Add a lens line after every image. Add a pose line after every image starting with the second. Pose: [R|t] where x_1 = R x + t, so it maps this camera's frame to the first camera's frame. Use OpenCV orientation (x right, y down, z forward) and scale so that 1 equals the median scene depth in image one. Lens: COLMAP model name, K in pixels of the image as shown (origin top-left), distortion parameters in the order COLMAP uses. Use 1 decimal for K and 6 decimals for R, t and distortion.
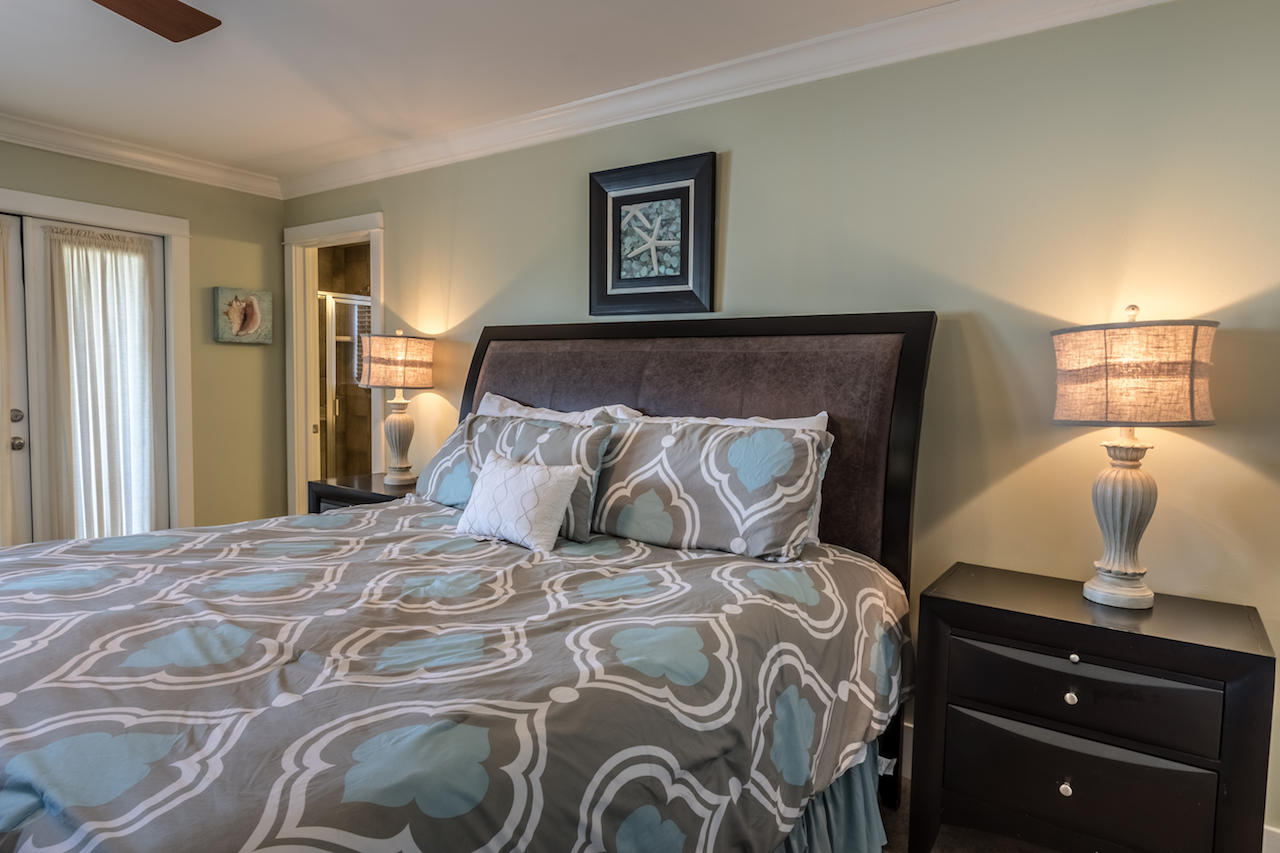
lens RADIAL K [[763.3, 0, 631.8], [0, 763.3, 430.3], [0, 0, 1]] dist [0.004869, 0.003227]
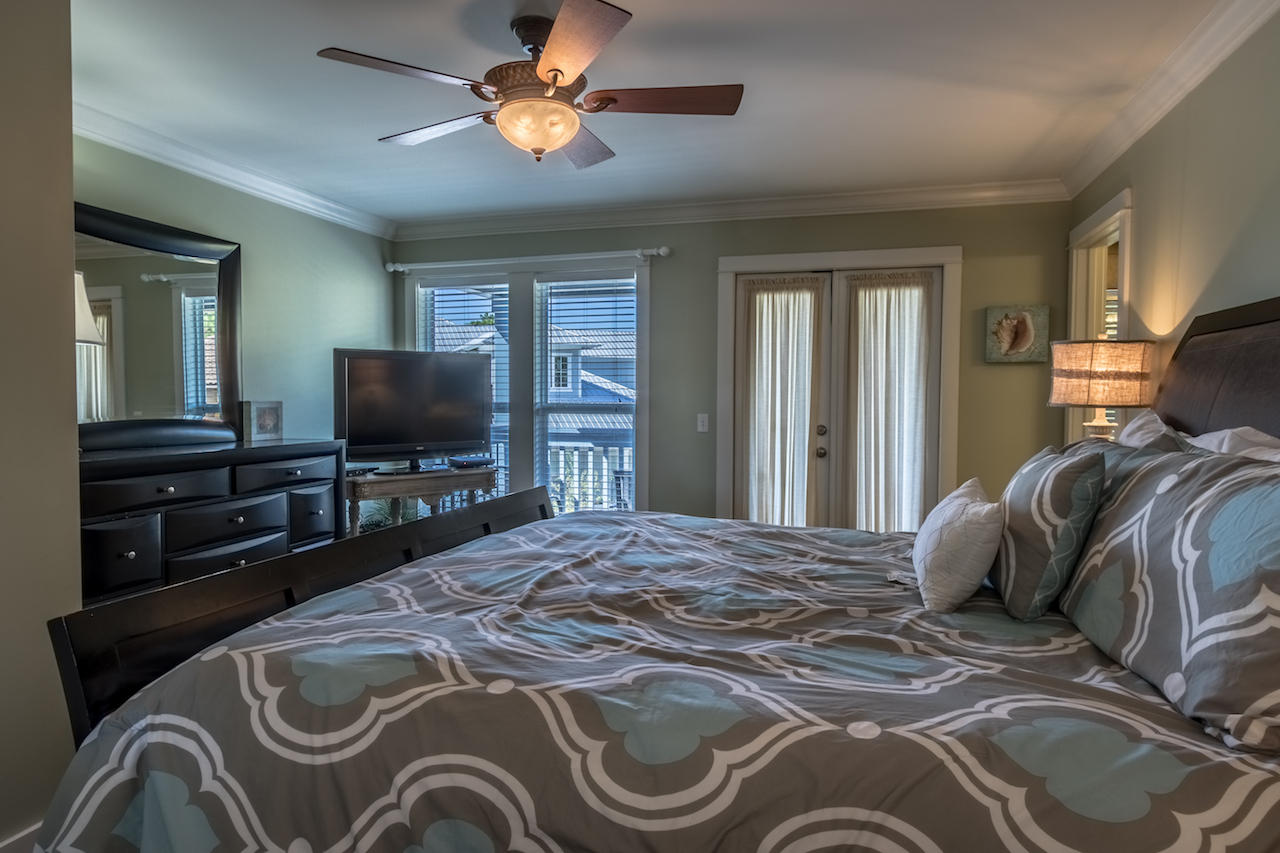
lens RADIAL K [[793.6, 0, 622.0], [0, 793.6, 426.9], [0, 0, 1]] dist [0.001202, -0.000191]
pose [[0.307391, 0.018335, -0.951407, 0.536492], [-0.066711, 0.997770, -0.002325, 0.000203], [0.949242, 0.064184, 0.307928, 0.463299]]
